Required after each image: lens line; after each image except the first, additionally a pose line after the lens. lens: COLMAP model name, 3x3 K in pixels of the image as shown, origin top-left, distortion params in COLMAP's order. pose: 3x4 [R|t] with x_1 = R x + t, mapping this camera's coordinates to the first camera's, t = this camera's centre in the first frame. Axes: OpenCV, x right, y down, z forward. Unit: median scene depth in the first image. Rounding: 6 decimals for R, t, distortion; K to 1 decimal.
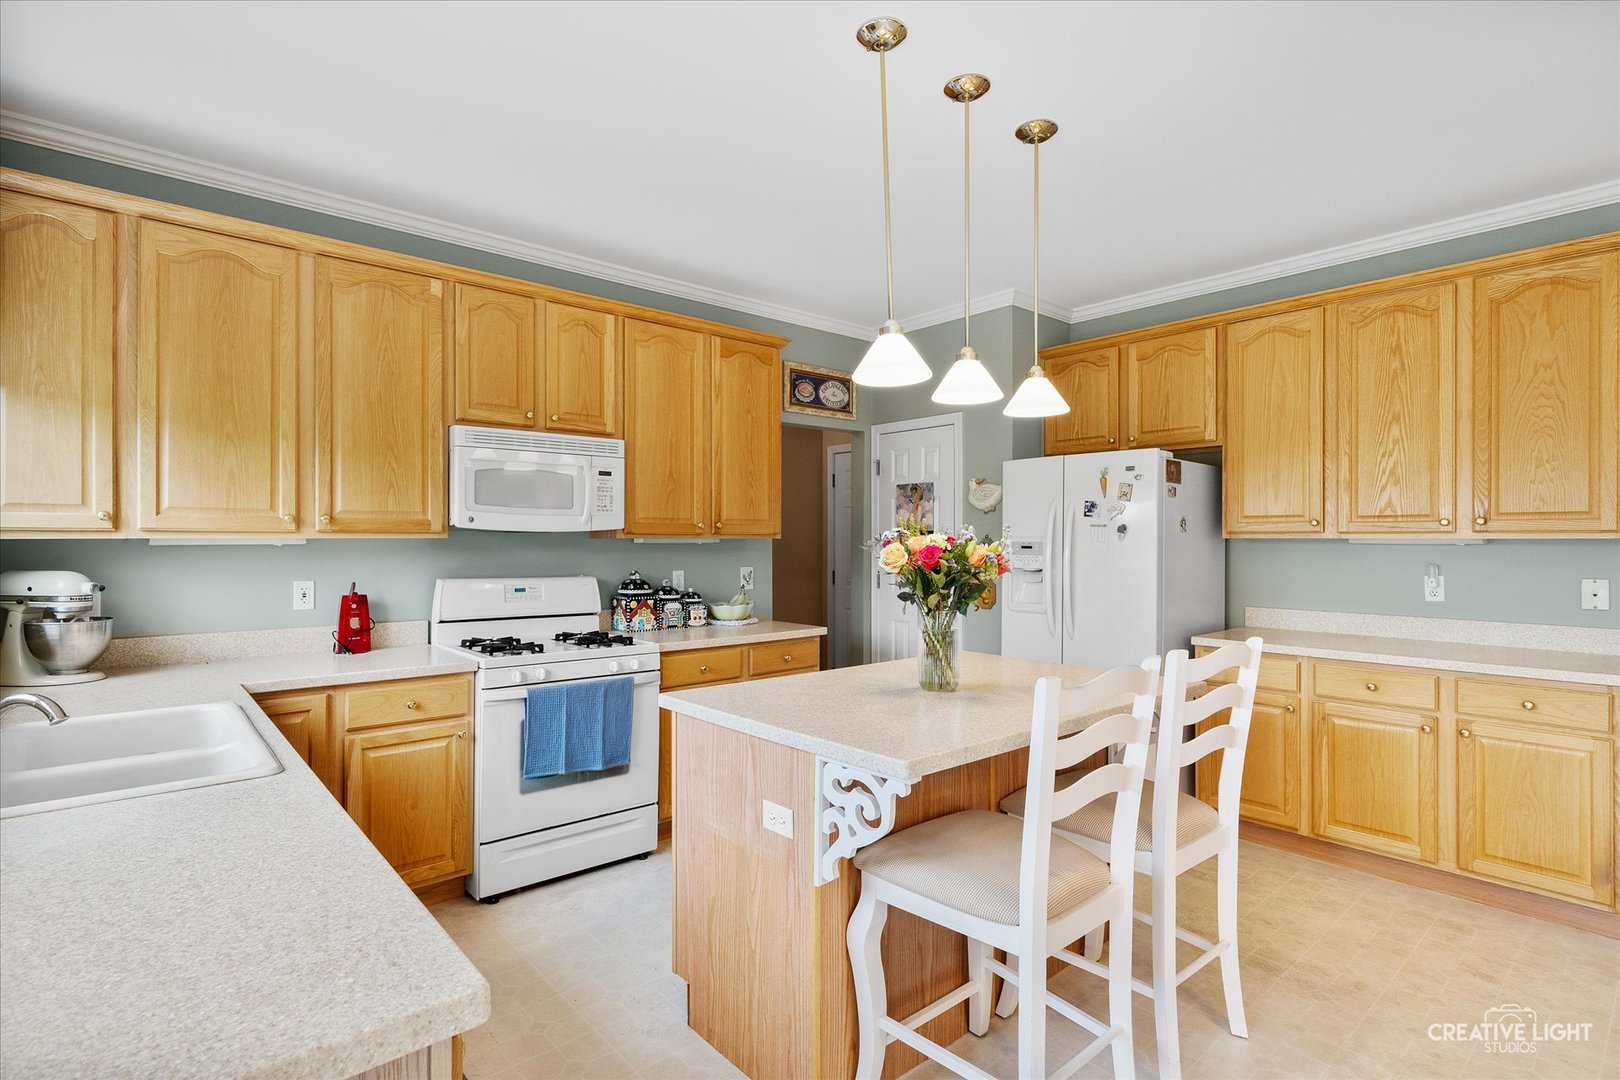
lens RADIAL K [[792.1, 0, 811.5], [0, 792.1, 537.0], [0, 0, 1]] dist [-0.000784, 0.000399]
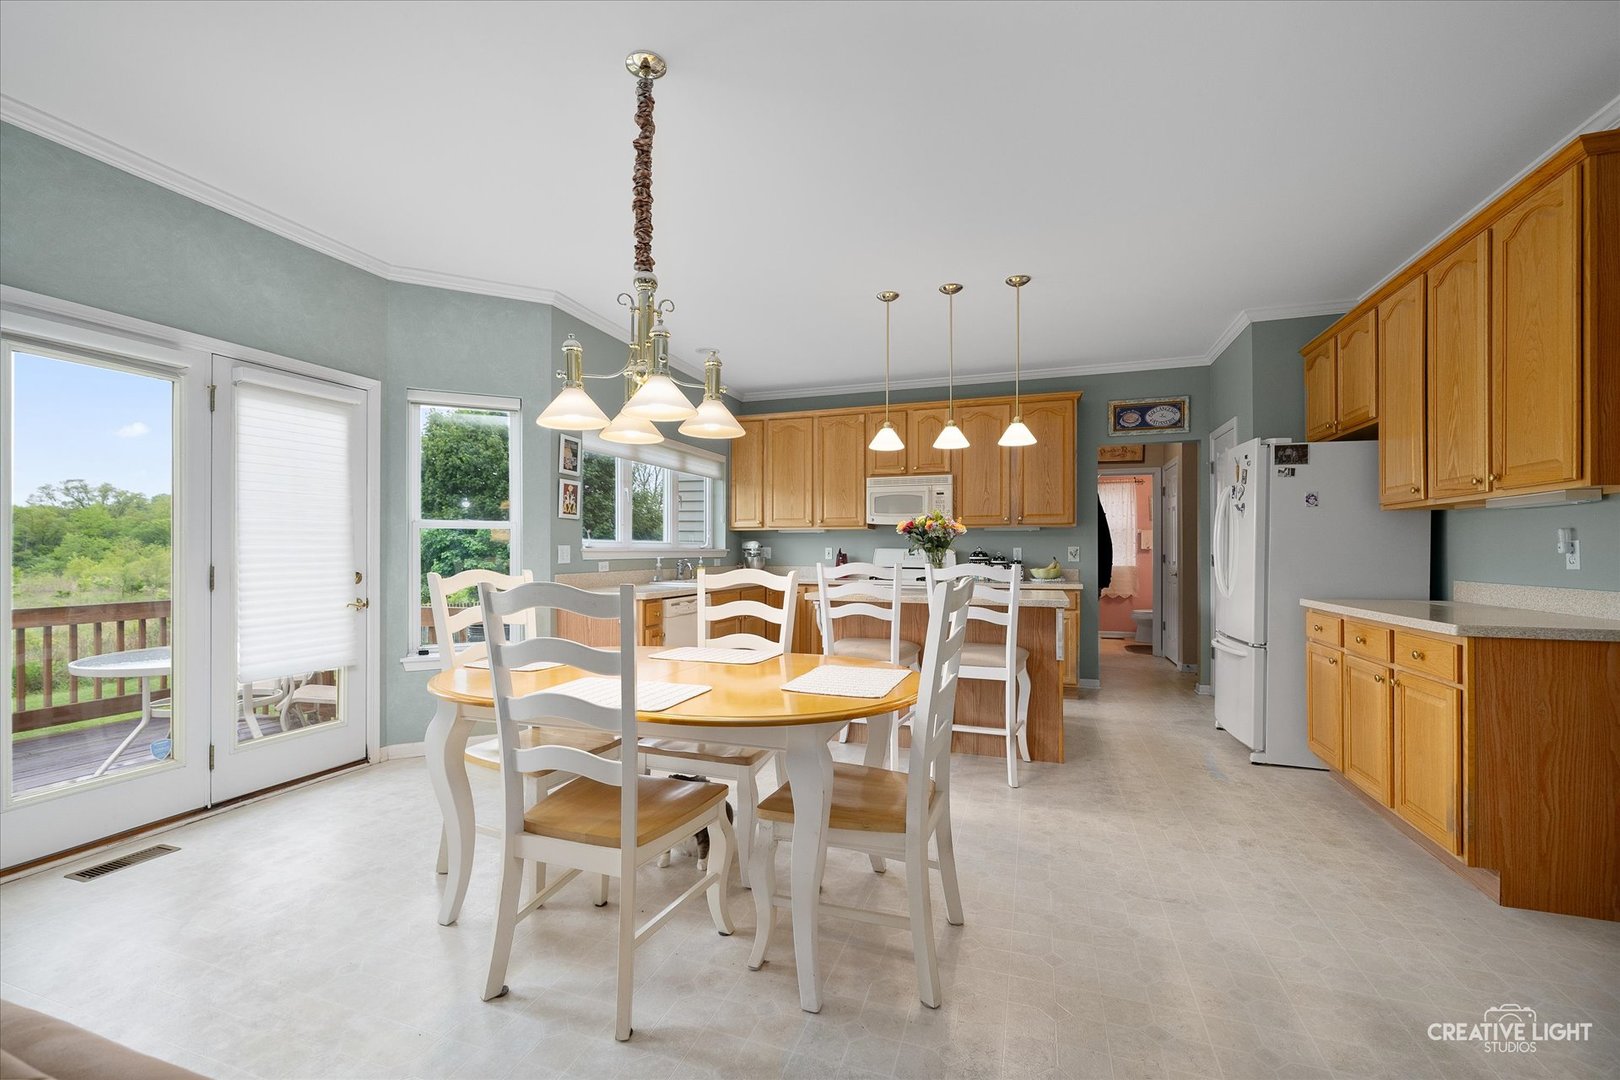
lens RADIAL K [[699.7, 0, 806.3], [0, 699.7, 548.3], [0, 0, 1]] dist [0.000795, 0.000187]
pose [[0.502286, -0.006075, -0.864680, 1.020766], [0.004044, 0.999981, -0.004677, 0.057478], [0.864692, -0.001148, 0.502301, -0.122189]]
